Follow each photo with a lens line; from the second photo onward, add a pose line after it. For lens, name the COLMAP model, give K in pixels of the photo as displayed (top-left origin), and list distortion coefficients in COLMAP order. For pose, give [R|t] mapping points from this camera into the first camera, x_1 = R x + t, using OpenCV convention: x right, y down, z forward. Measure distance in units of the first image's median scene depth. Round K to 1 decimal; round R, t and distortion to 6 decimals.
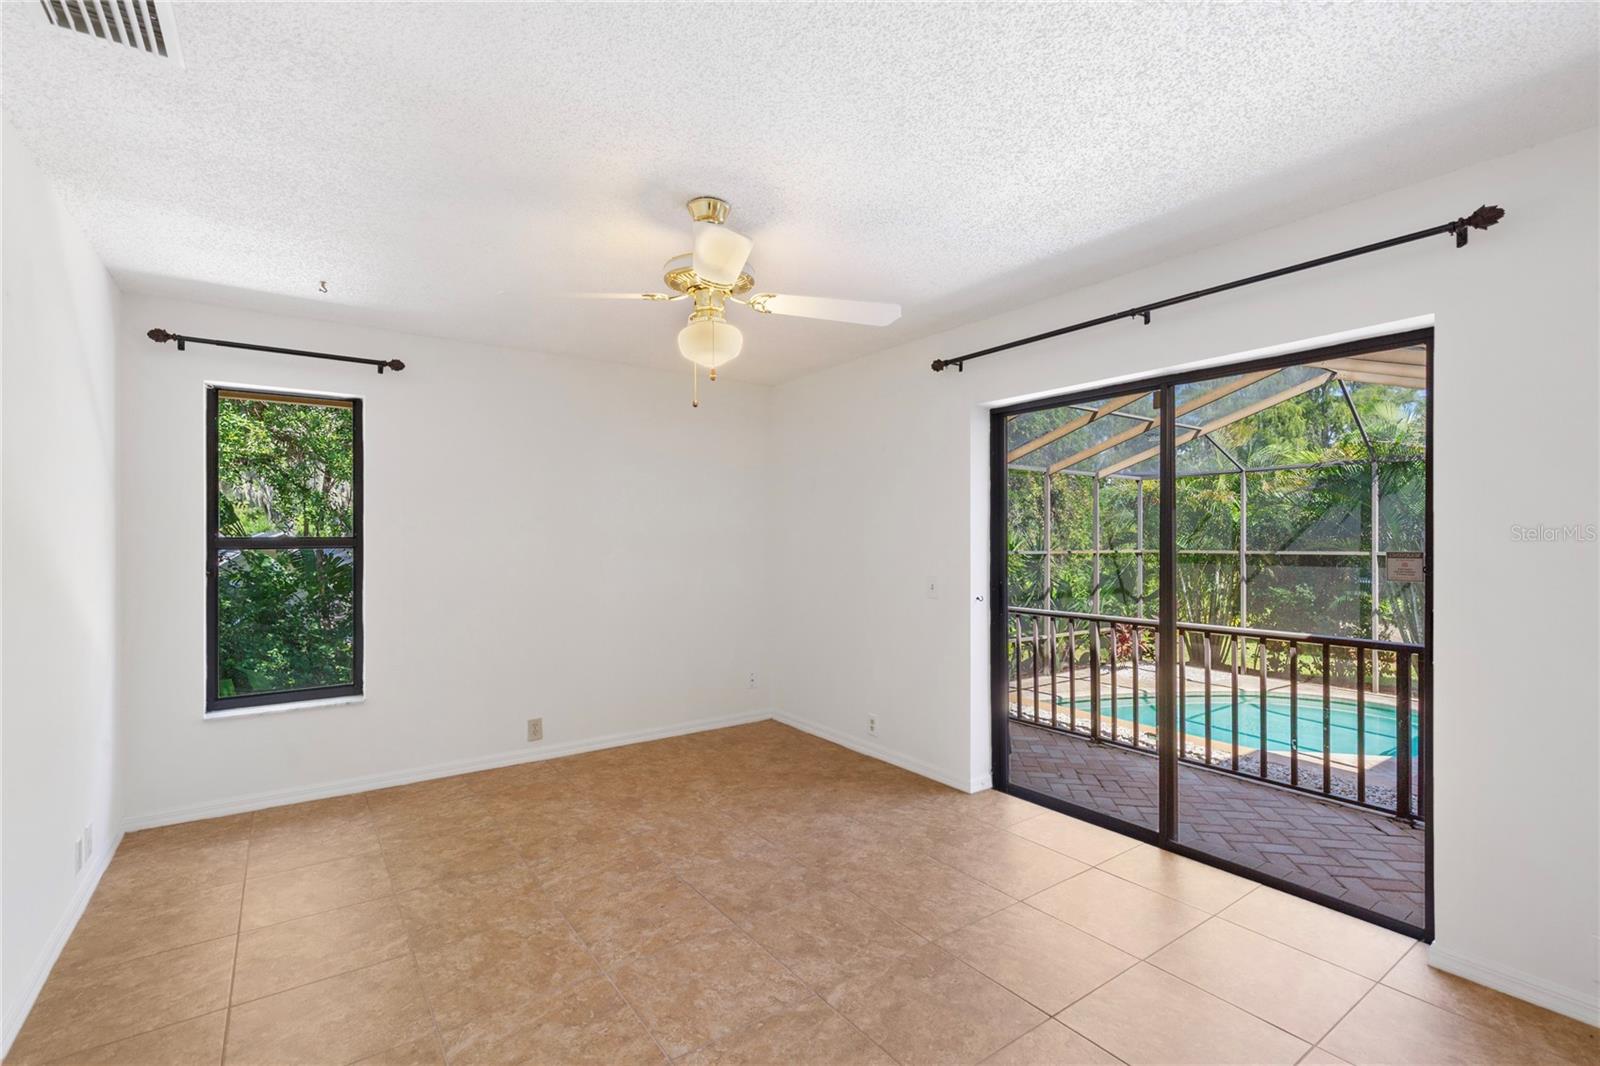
lens RADIAL K [[733.2, 0, 797.6], [0, 733.2, 536.1], [0, 0, 1]] dist [0.010881, -0.002324]
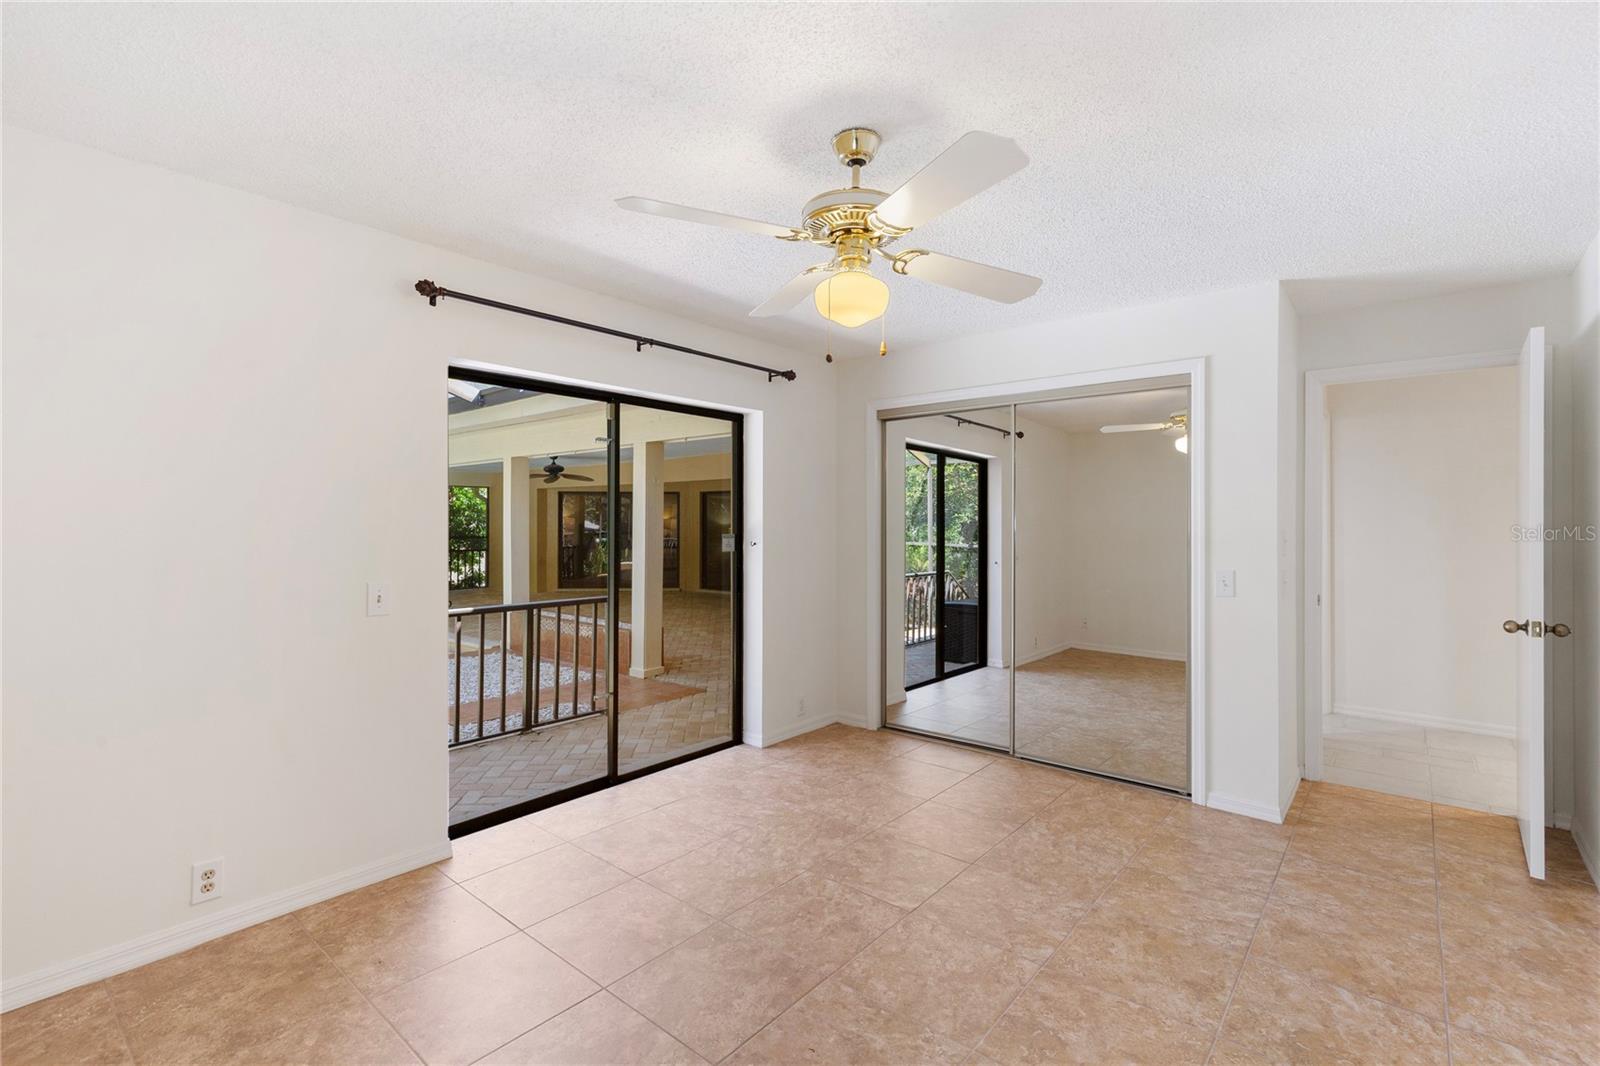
lens RADIAL K [[733.2, 0, 797.5], [0, 733.2, 524.4], [0, 0, 1]] dist [0.010881, -0.002324]
pose [[-0.264330, 0.000979, 0.964432, -0.754635], [-0.004067, 0.999989, -0.002130, -0.000374], [-0.964424, -0.004485, -0.264323, 1.052213]]
